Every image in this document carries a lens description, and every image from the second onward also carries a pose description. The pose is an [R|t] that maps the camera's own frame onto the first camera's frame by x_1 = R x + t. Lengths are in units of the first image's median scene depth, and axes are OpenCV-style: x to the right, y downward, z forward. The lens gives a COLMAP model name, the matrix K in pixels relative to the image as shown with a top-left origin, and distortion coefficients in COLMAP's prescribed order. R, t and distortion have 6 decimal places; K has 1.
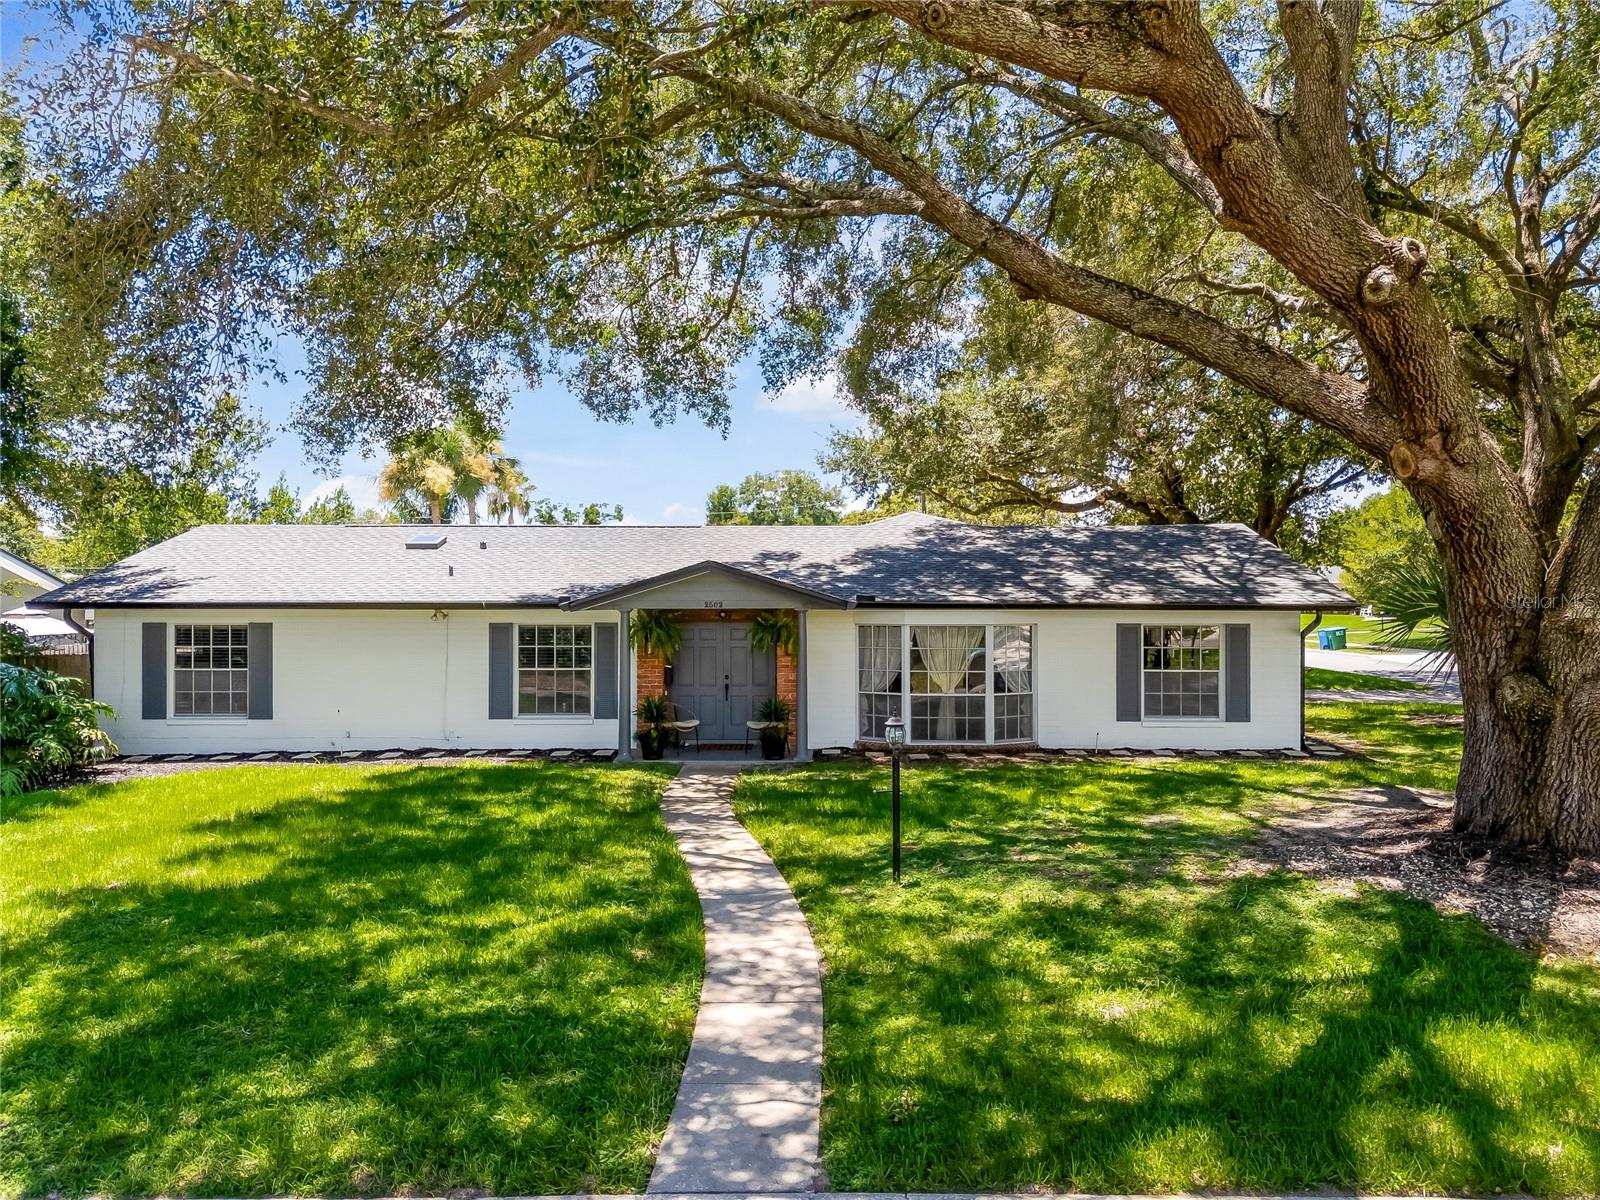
lens RADIAL K [[1178.0, 0, 800.0], [0, 1178.0, 600.0], [0, 0, 1]] dist [0.059653, -0.025889]
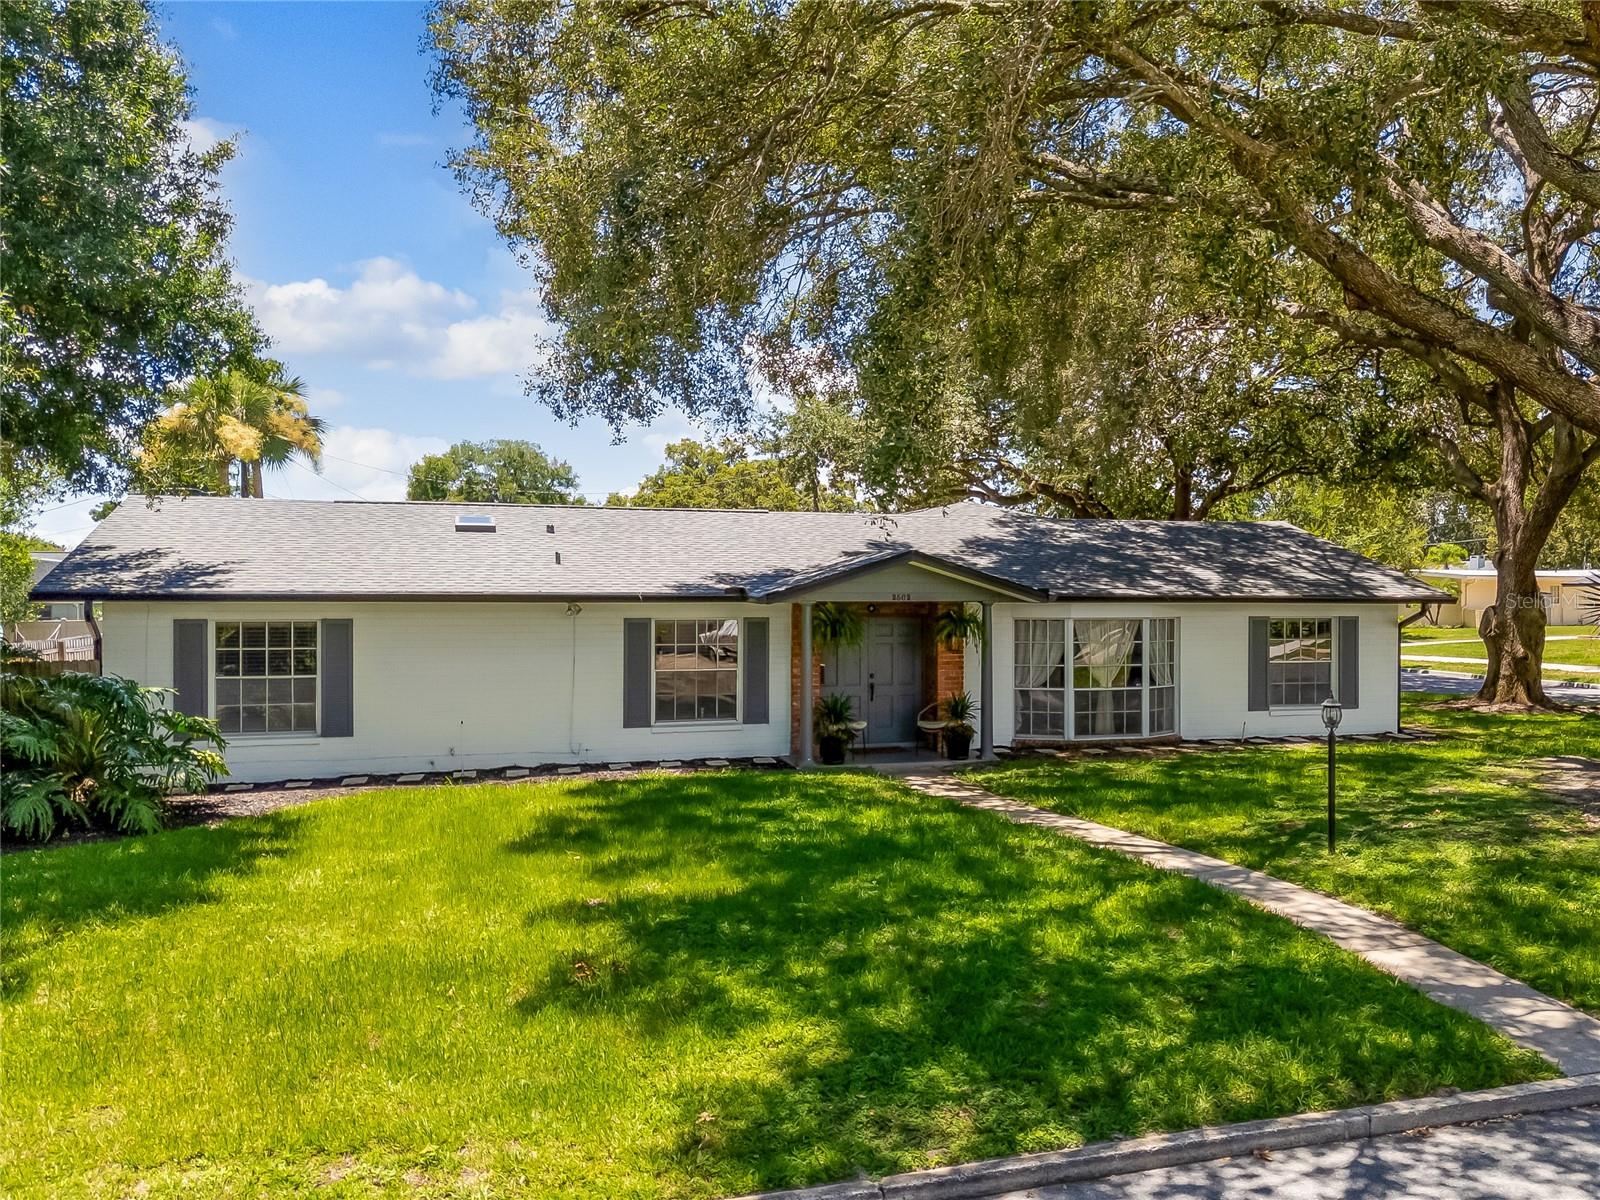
lens RADIAL K [[1369.2, 0, 936.4], [0, 1369.2, 608.8], [0, 0, 1]] dist [0.070204, -0.011312]
pose [[0.940804, -0.001591, 0.338948, -0.613031], [-0.000515, 0.999981, 0.006123, 0.009496], [-0.338952, -0.005935, 0.940785, -0.052425]]
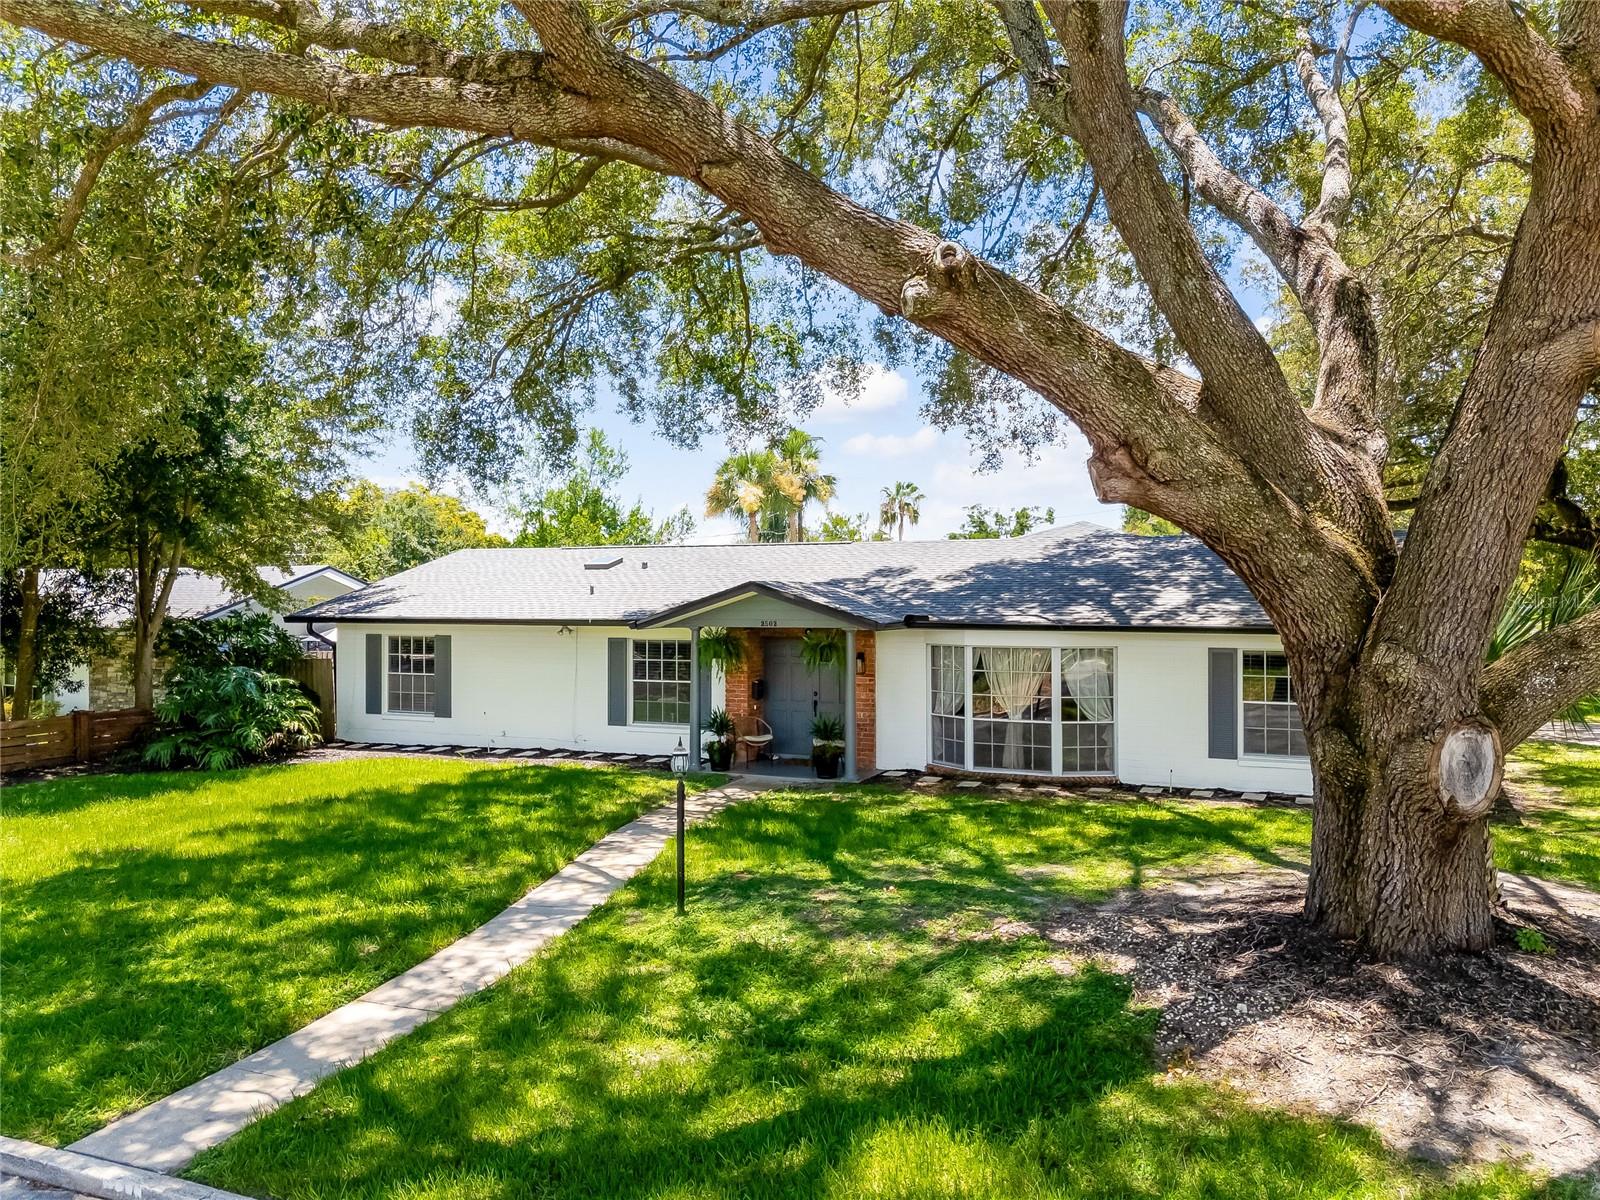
lens RADIAL K [[1178.0, 0, 800.0], [0, 1178.0, 600.0], [0, 0, 1]] dist [0.059653, -0.025889]
pose [[0.920777, 0.000358, -0.390089, 0.517174], [-0.001042, 0.999998, -0.001542, -0.022246], [0.390088, 0.001826, 0.920776, 0.095732]]
